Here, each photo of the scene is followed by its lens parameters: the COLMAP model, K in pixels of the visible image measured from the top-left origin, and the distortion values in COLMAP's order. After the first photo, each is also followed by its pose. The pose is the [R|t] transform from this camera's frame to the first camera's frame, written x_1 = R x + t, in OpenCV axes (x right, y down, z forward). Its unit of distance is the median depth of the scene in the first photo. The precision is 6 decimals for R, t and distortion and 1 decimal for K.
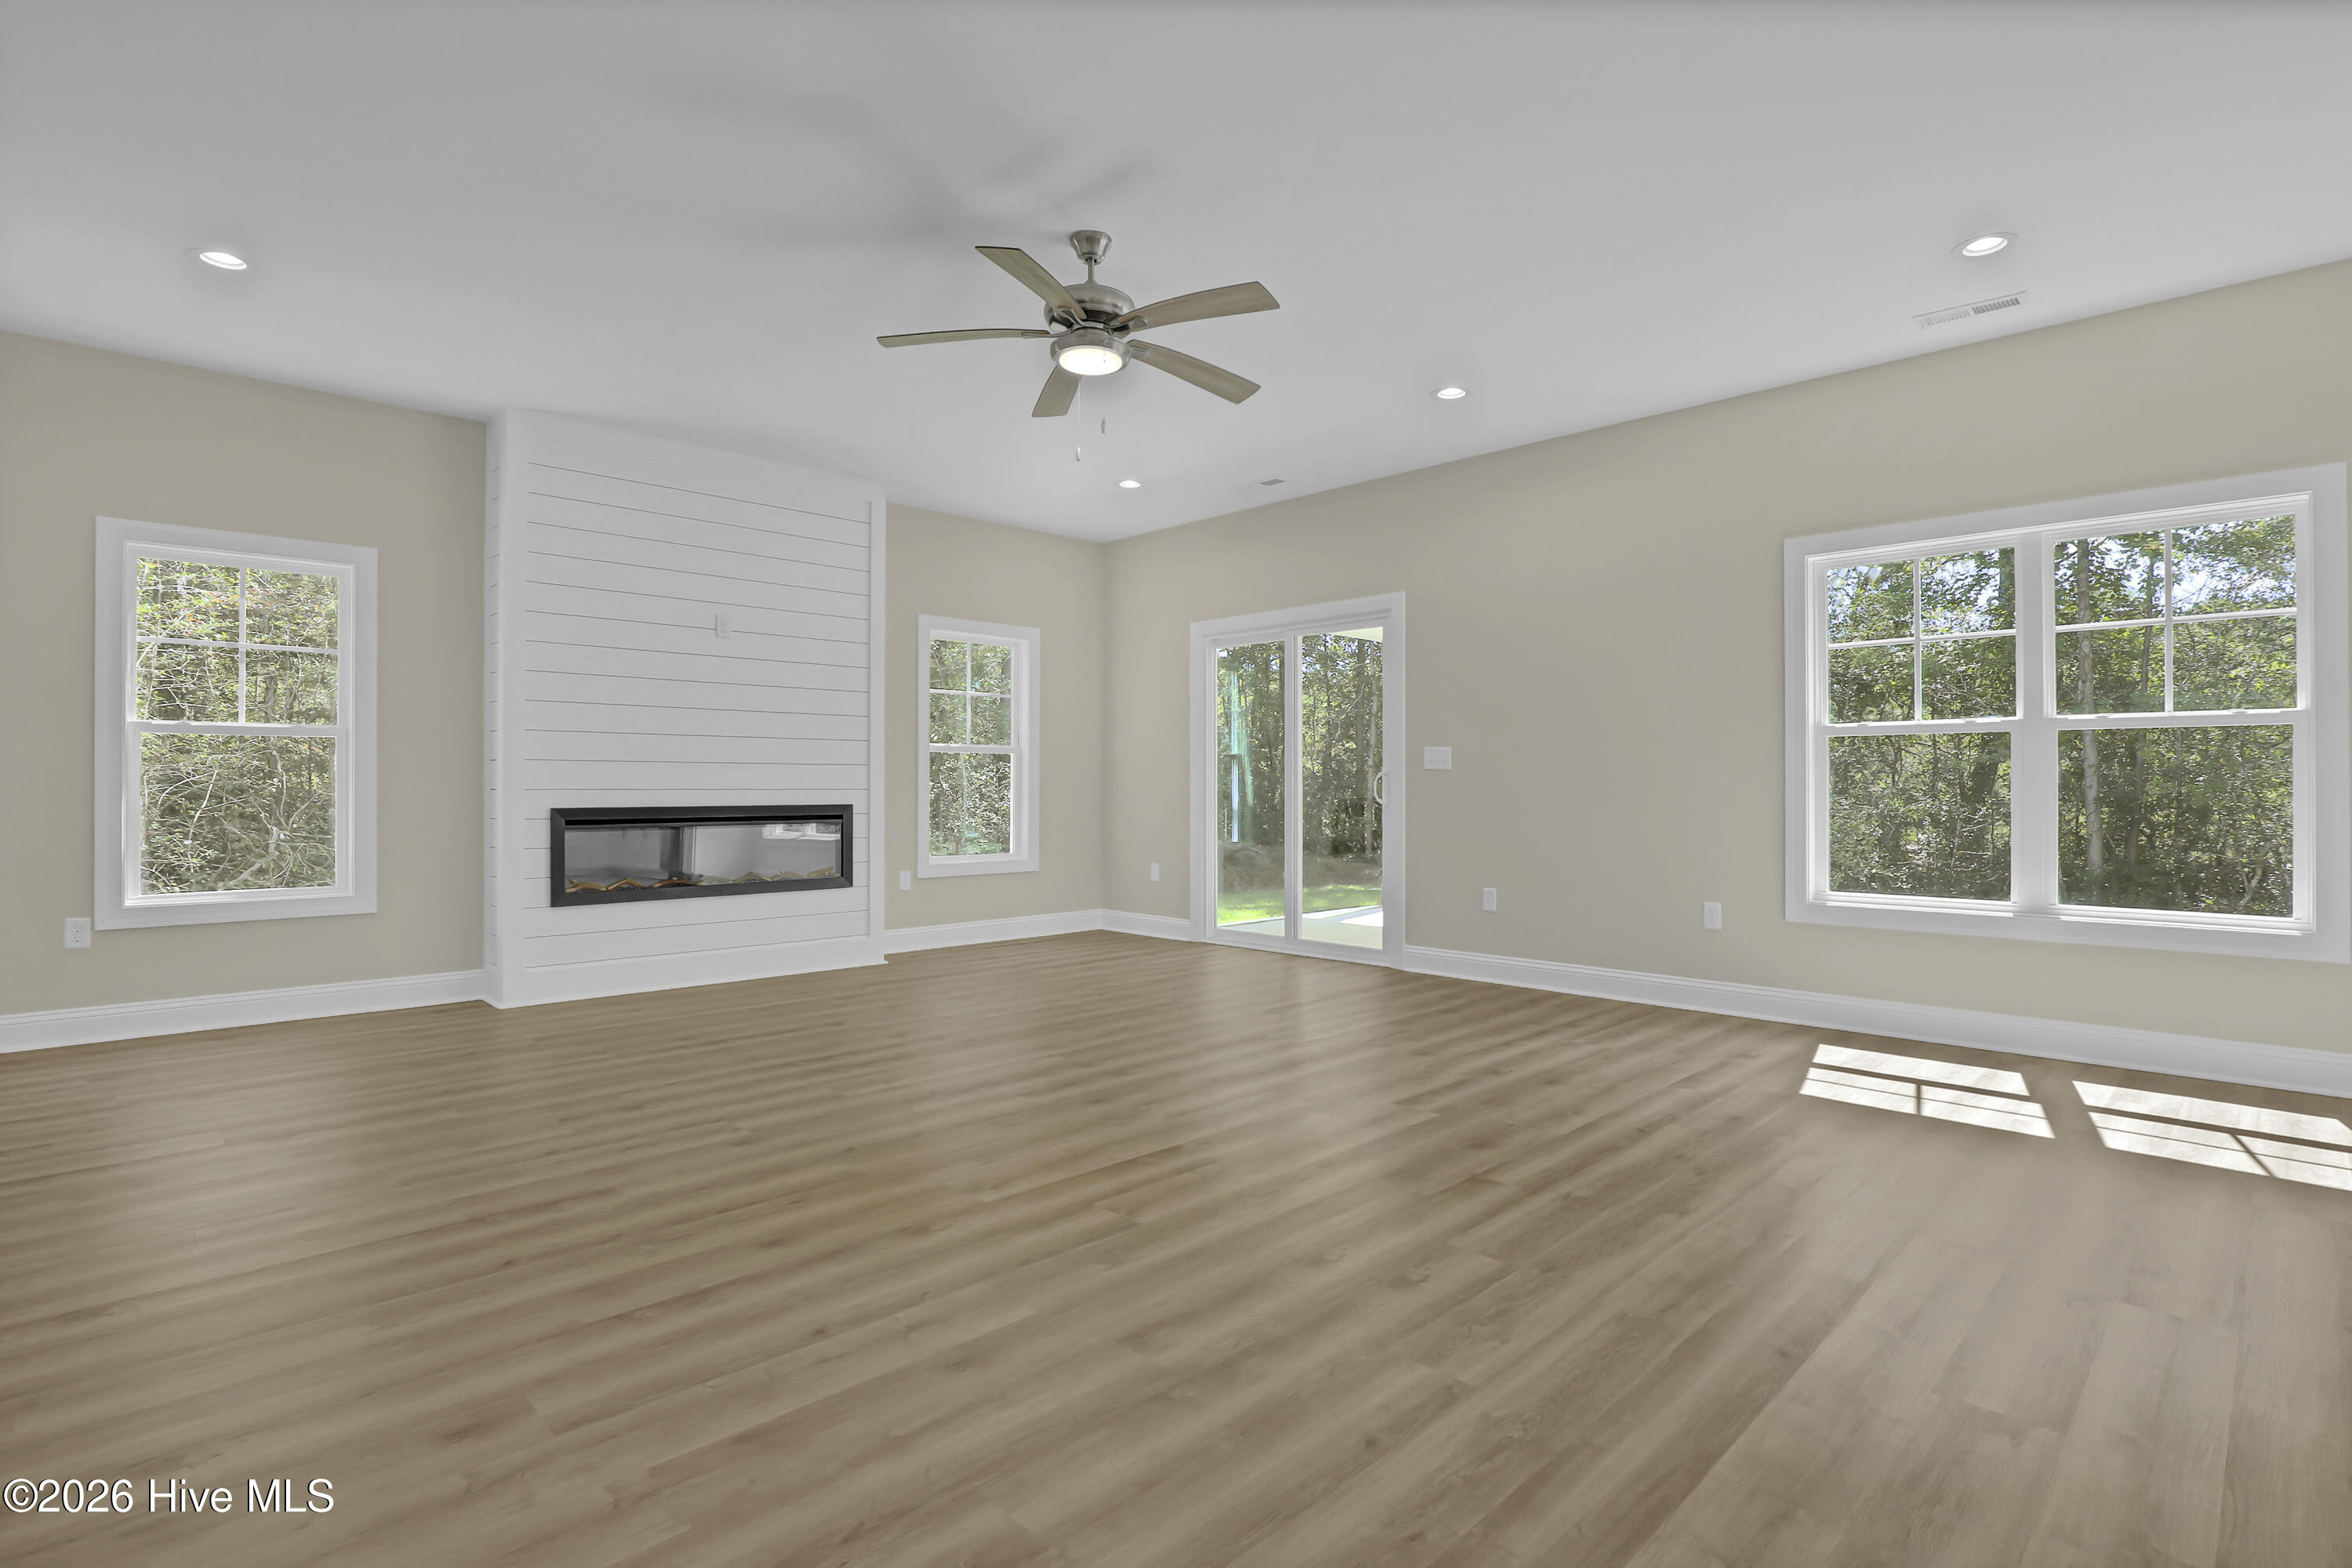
lens RADIAL K [[1112.3, 0, 1187.9], [0, 1112.3, 777.9], [0, 0, 1]] dist [-0.030142, 0.000824]
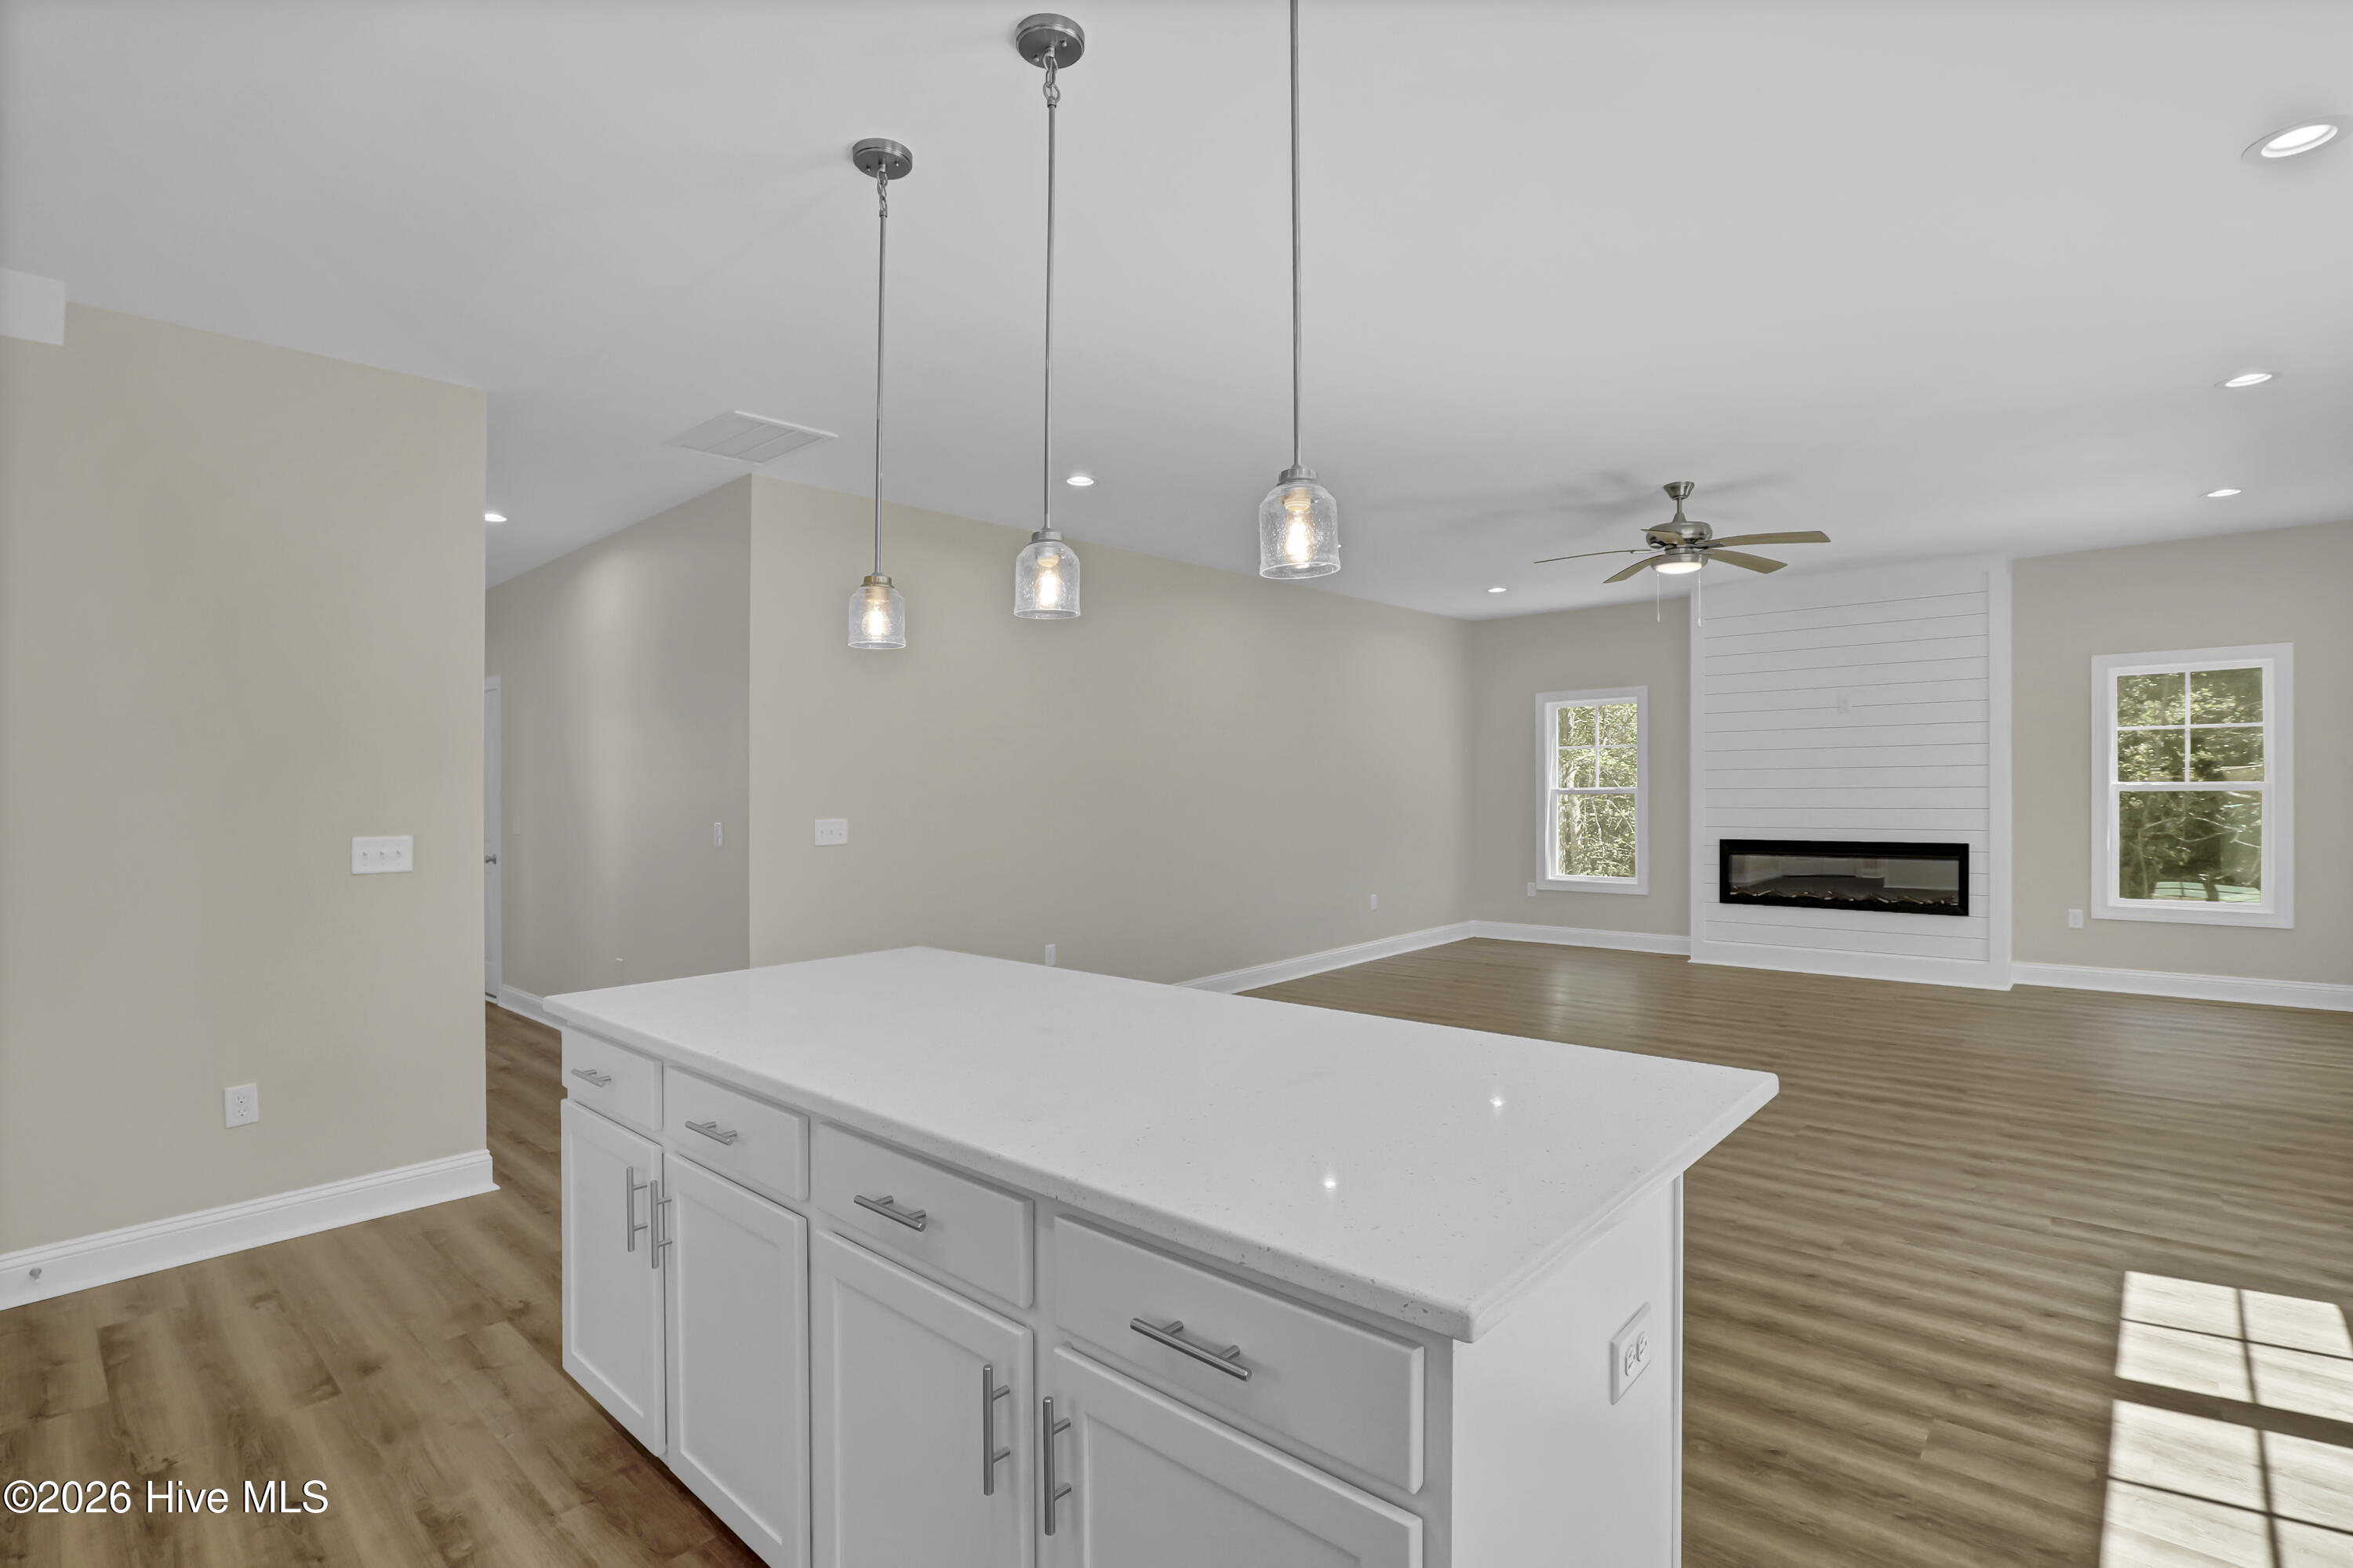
lens RADIAL K [[1112.8, 0, 1220.7], [0, 1112.8, 781.9], [0, 0, 1]] dist [-0.030142, 0.000824]
pose [[0.071900, -0.002727, -0.997408, 0.953982], [0.023705, 0.999718, -0.001024, -0.070720], [0.997130, -0.023570, 0.071944, 0.193214]]
